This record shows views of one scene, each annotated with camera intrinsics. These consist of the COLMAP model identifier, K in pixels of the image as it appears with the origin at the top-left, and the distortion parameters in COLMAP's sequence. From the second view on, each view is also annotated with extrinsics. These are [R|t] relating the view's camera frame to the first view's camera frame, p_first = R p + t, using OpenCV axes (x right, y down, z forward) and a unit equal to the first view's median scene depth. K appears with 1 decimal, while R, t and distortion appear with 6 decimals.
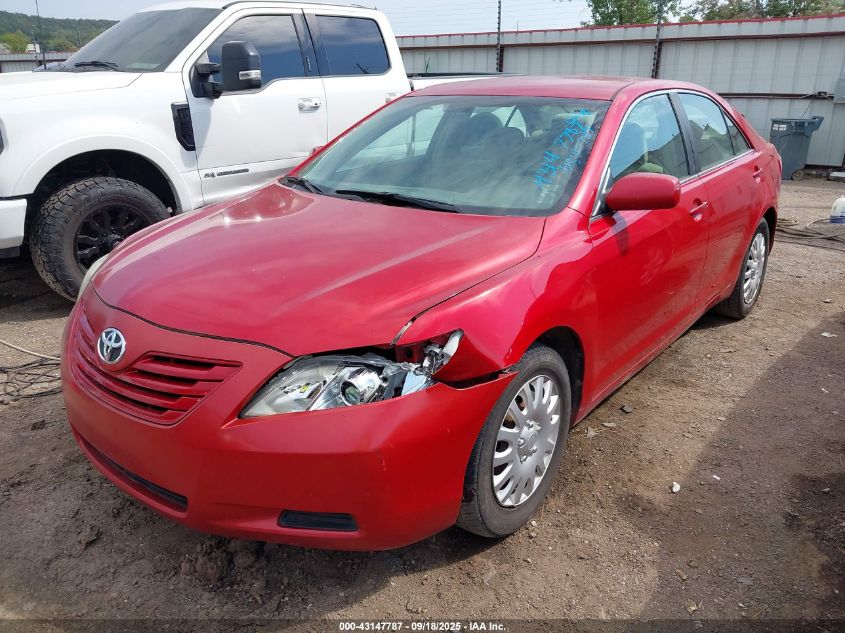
lens RADIAL K [[751.8, 0, 422.5], [0, 751.8, 316.5], [0, 0, 1]] dist [-0.009880, 0.011826]
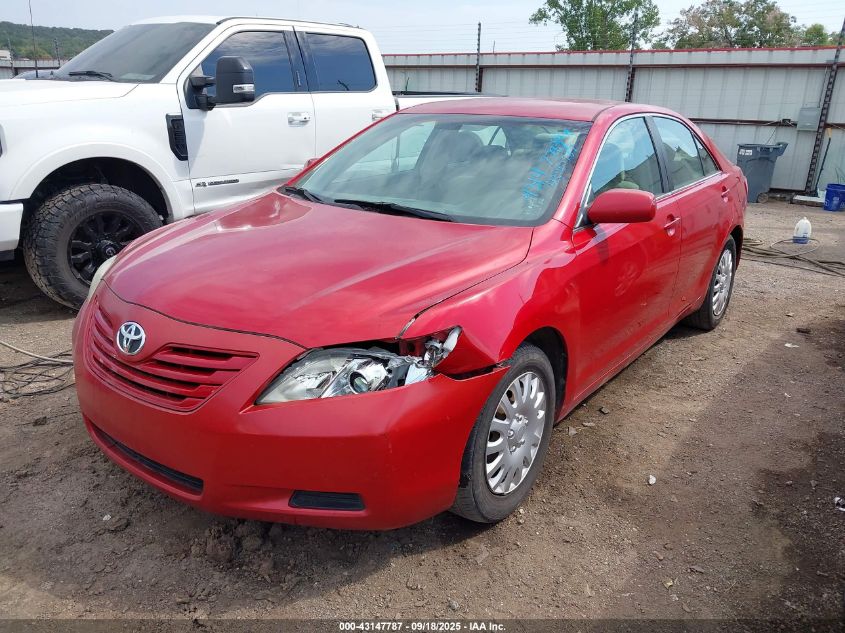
lens RADIAL K [[782.7, 0, 422.5], [0, 782.7, 316.5], [0, 0, 1]] dist [0.008540, -0.008628]
pose [[0.998593, 0.012020, 0.051640, -0.043859], [-0.010317, 0.999398, -0.033111, 0.029597], [-0.052007, 0.032532, 0.998117, -0.094250]]
